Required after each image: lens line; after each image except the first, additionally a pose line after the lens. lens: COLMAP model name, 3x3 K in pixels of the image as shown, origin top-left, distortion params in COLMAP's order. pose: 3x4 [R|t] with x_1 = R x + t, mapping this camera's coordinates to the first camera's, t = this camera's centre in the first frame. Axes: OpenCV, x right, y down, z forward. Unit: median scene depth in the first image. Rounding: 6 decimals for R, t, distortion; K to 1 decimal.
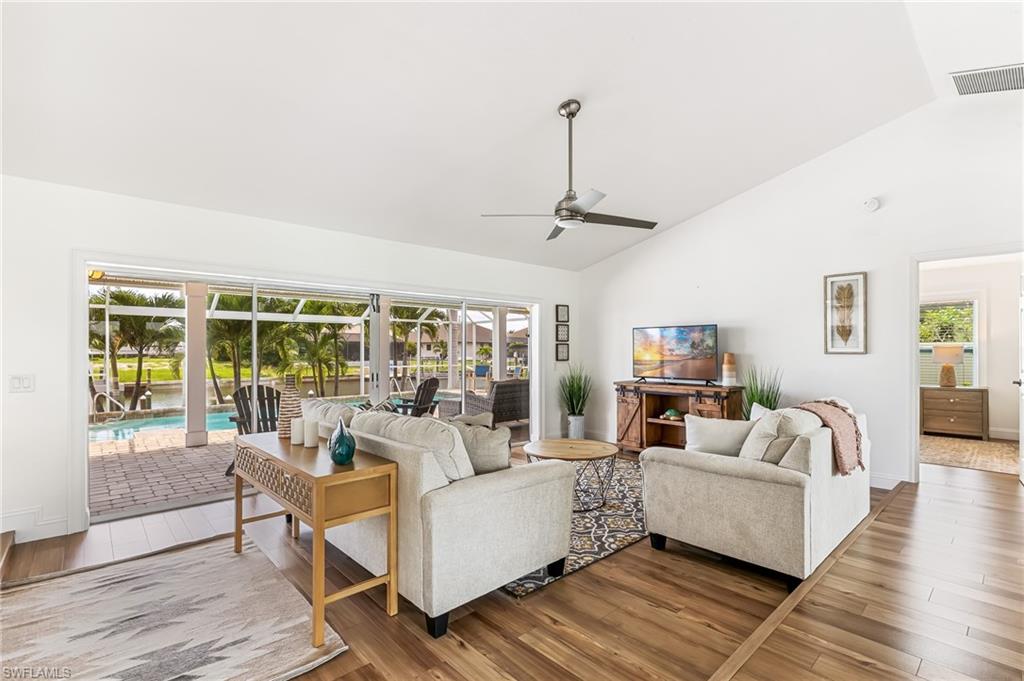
lens RADIAL K [[466.8, 0, 508.1], [0, 466.8, 346.8], [0, 0, 1]] dist [-0.003301, 0.000177]
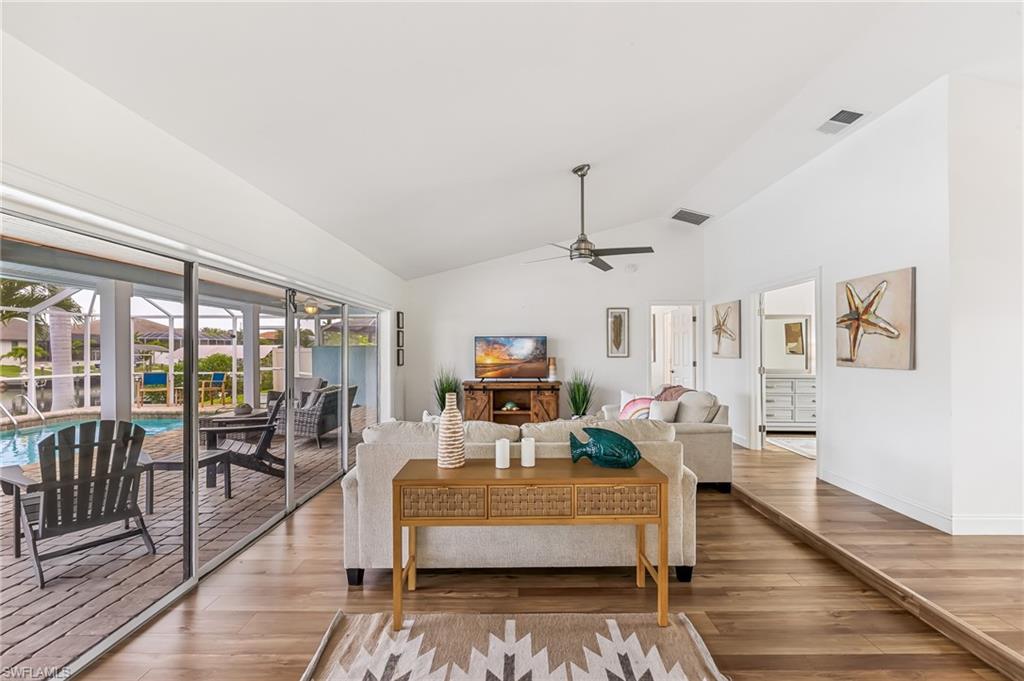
lens RADIAL K [[439.1, 0, 509.1], [0, 439.1, 343.2], [0, 0, 1]] dist [0.003077, 0.000502]
pose [[0.671315, 0.011340, 0.741086, -0.571298], [-0.004952, 0.999929, -0.010815, -0.013358], [-0.741156, 0.003590, 0.671324, 0.216693]]
